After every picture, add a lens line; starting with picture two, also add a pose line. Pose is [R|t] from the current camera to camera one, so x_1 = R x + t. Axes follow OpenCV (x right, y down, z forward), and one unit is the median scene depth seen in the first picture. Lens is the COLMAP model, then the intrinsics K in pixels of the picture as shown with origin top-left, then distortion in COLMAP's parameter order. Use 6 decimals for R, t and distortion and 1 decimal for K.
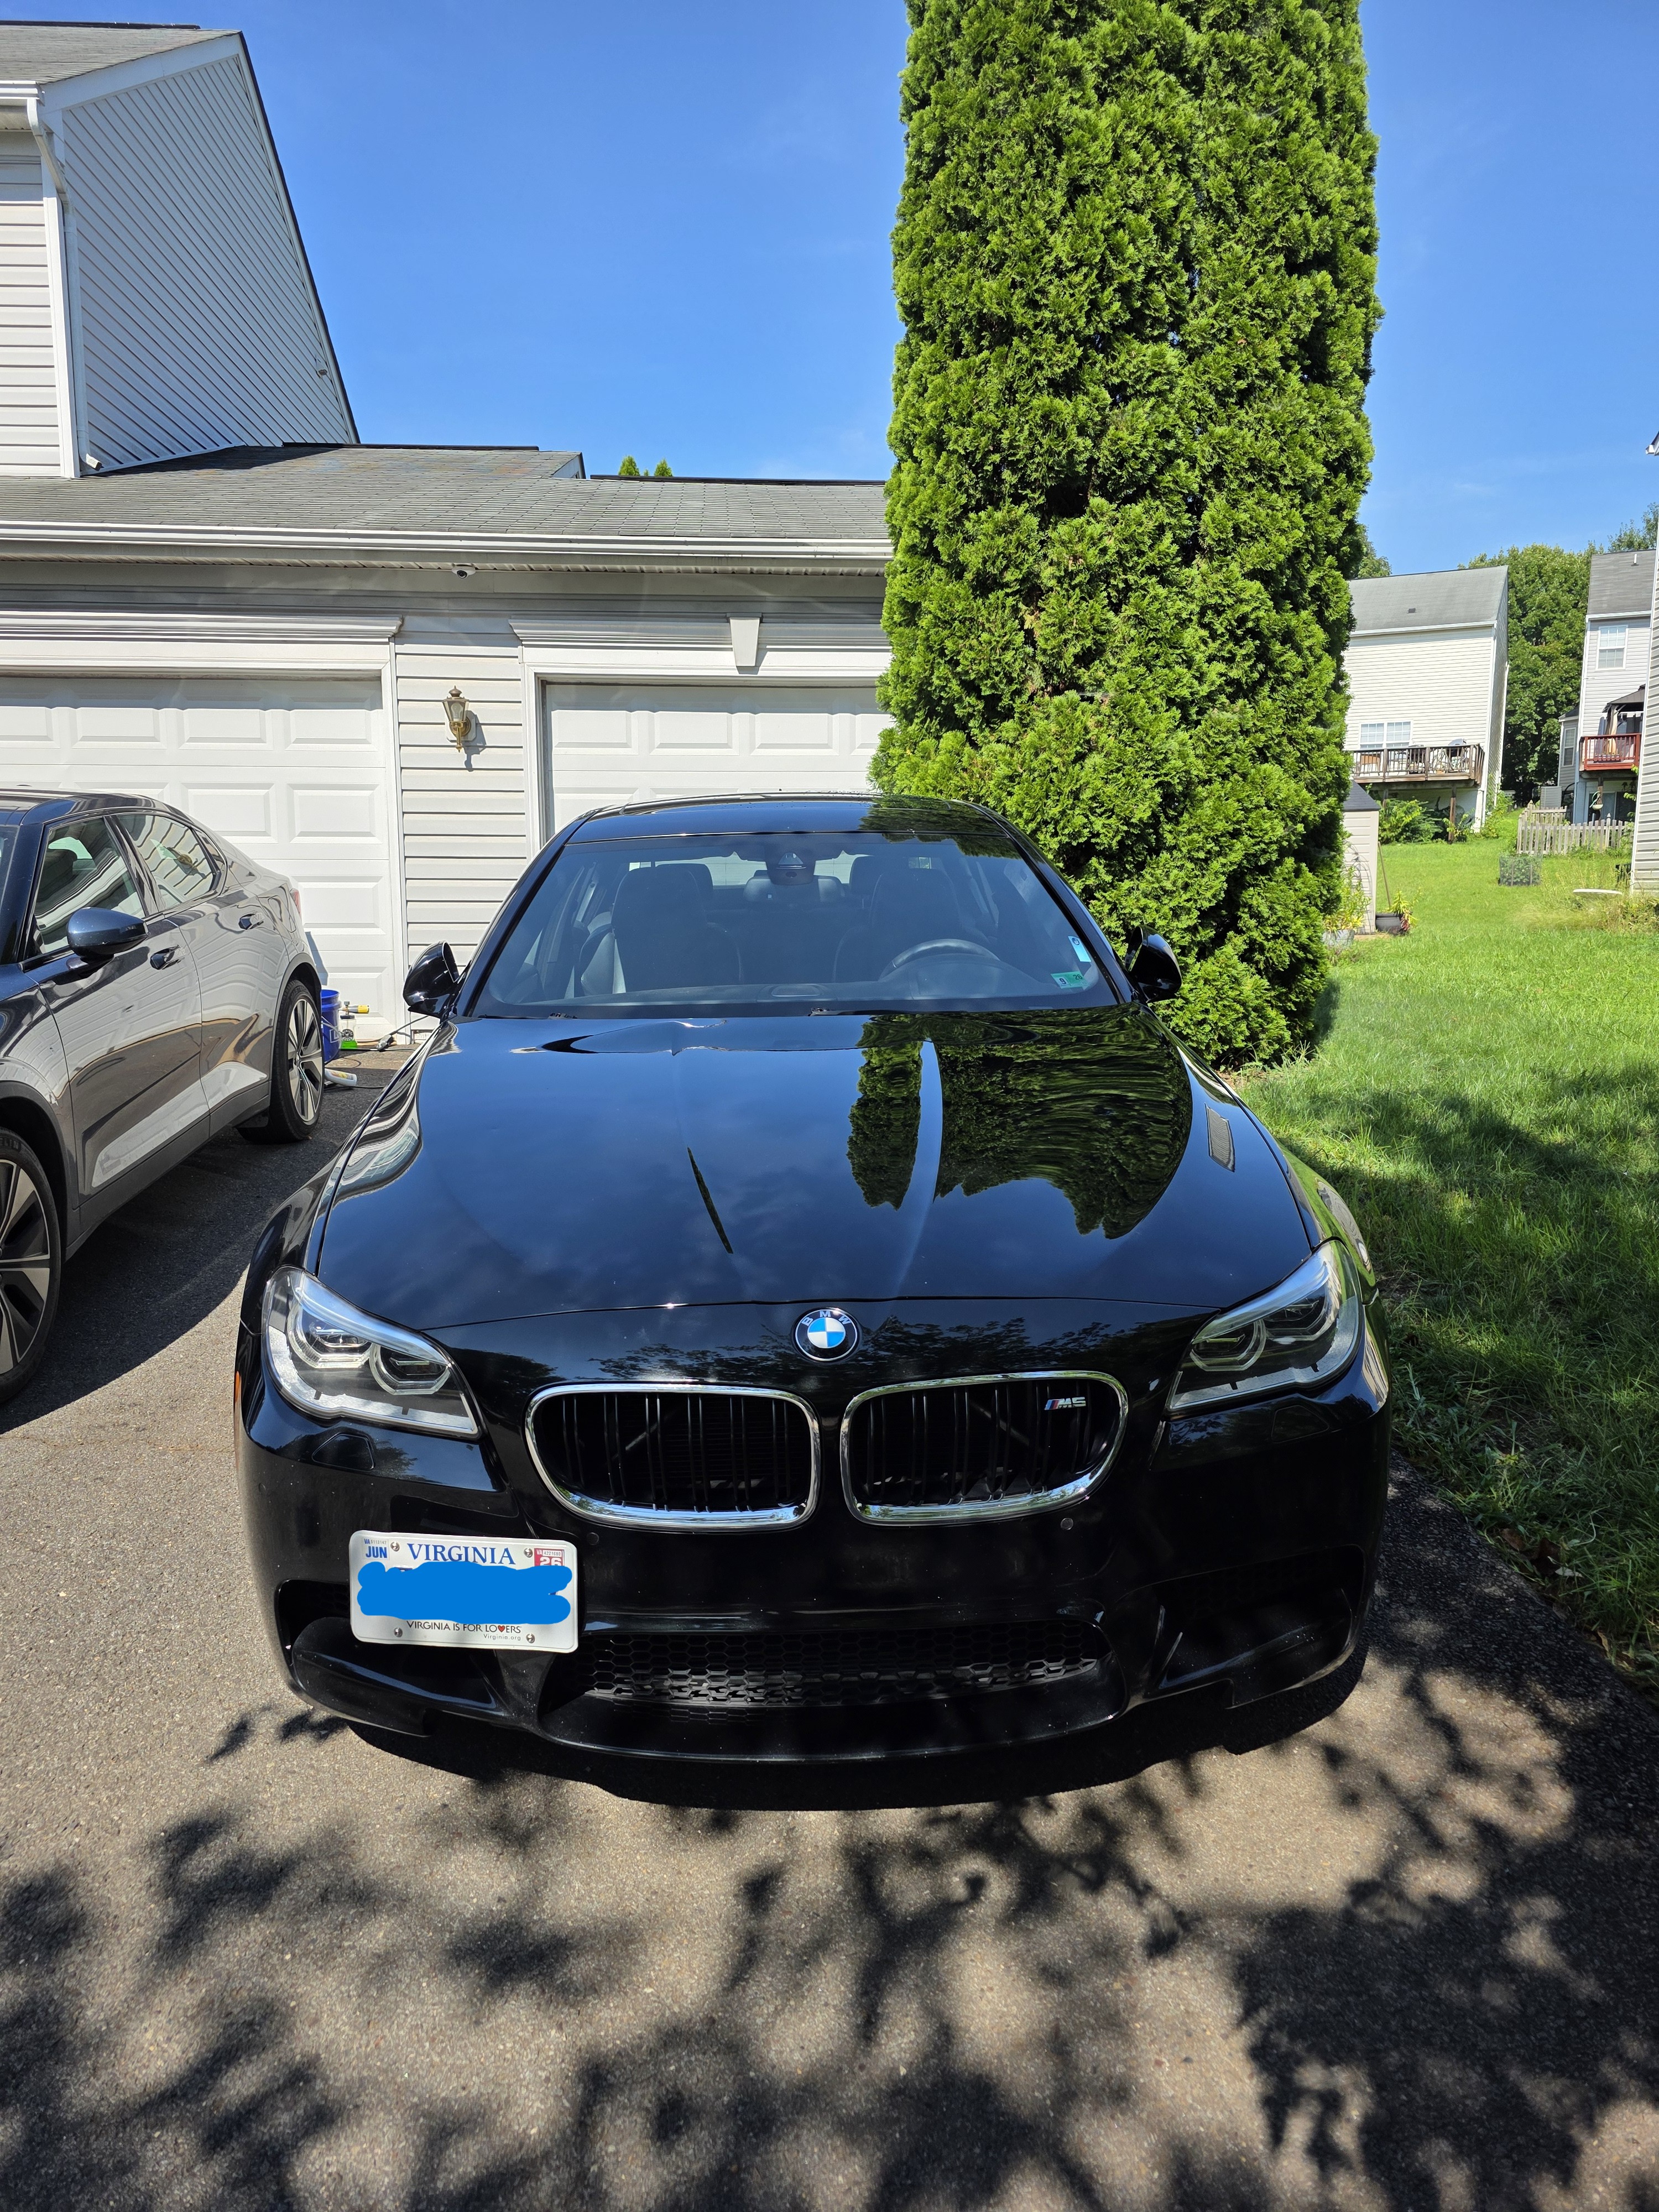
lens RADIAL K [[1490.3, 0, 817.4], [0, 1490.3, 1092.6], [0, 0, 1]] dist [0.034050, -0.026167]
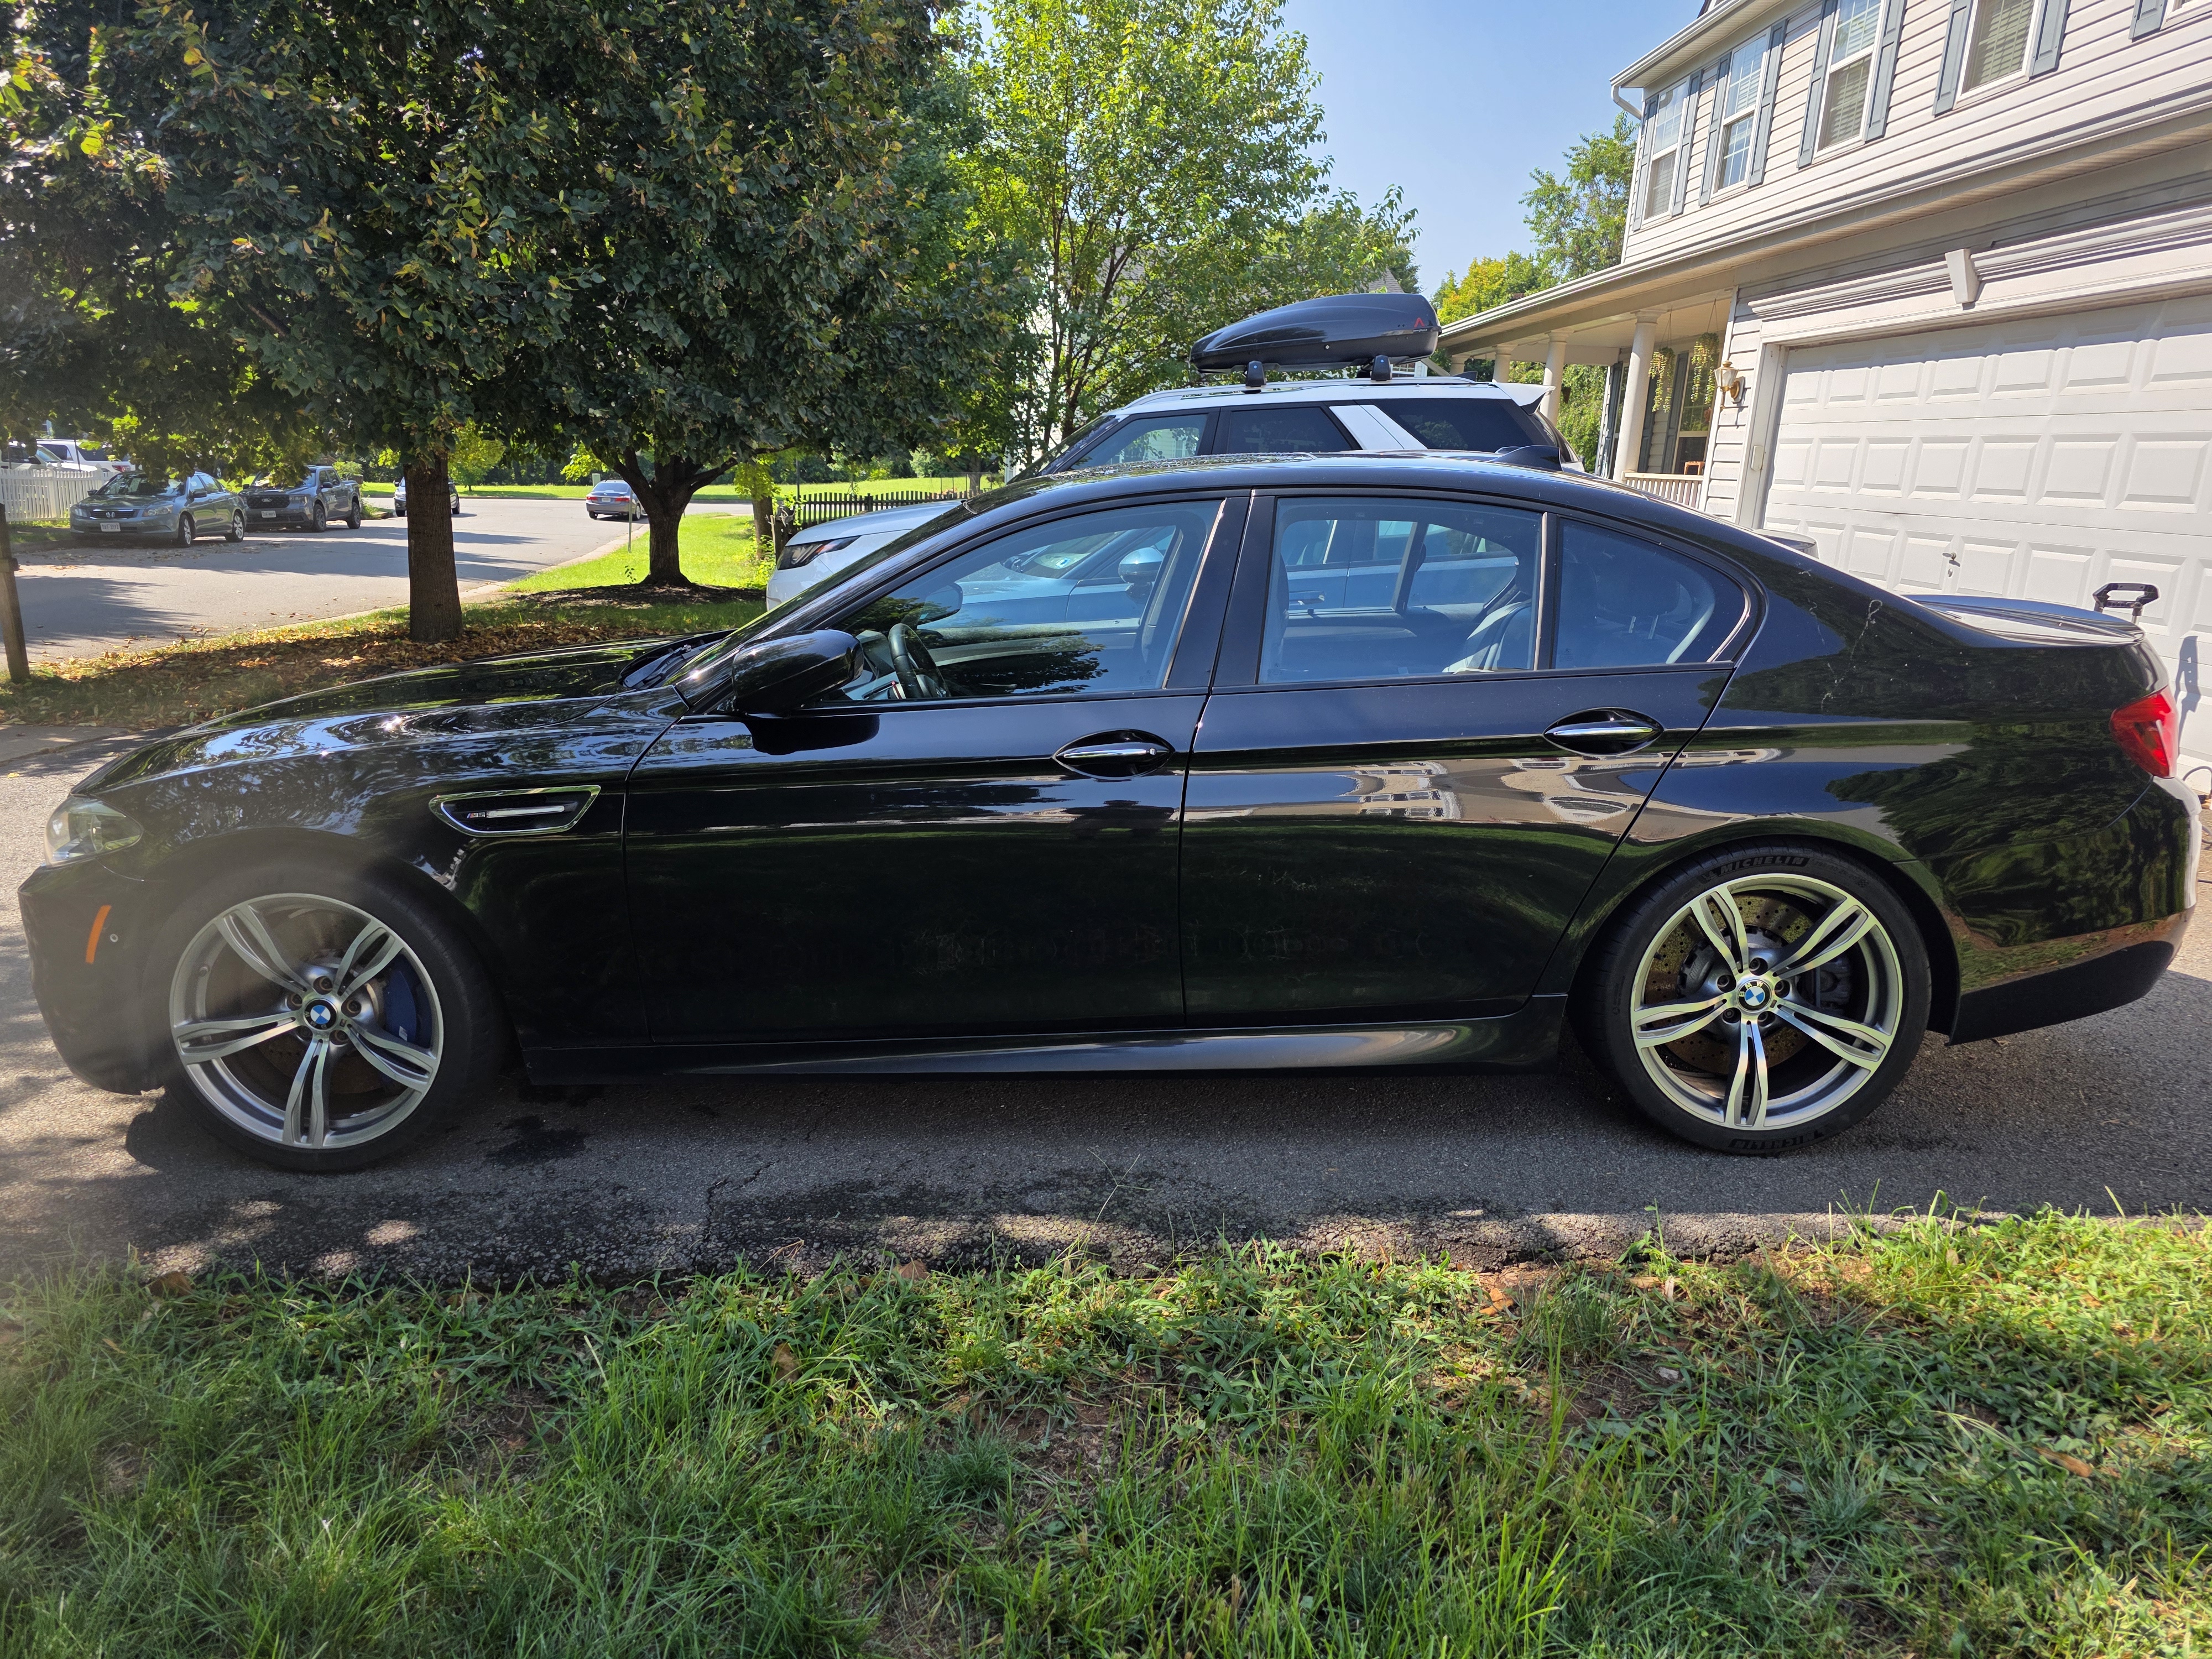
lens RADIAL K [[1490.3, 0, 1106.0], [0, 1490.3, 829.5], [0, 0, 1]] dist [0.034050, -0.026167]
pose [[-0.039477, 0.241274, -0.969654, 0.527352], [-0.186206, 0.951636, 0.244371, -0.122662], [0.981717, 0.190202, 0.007359, 0.610300]]
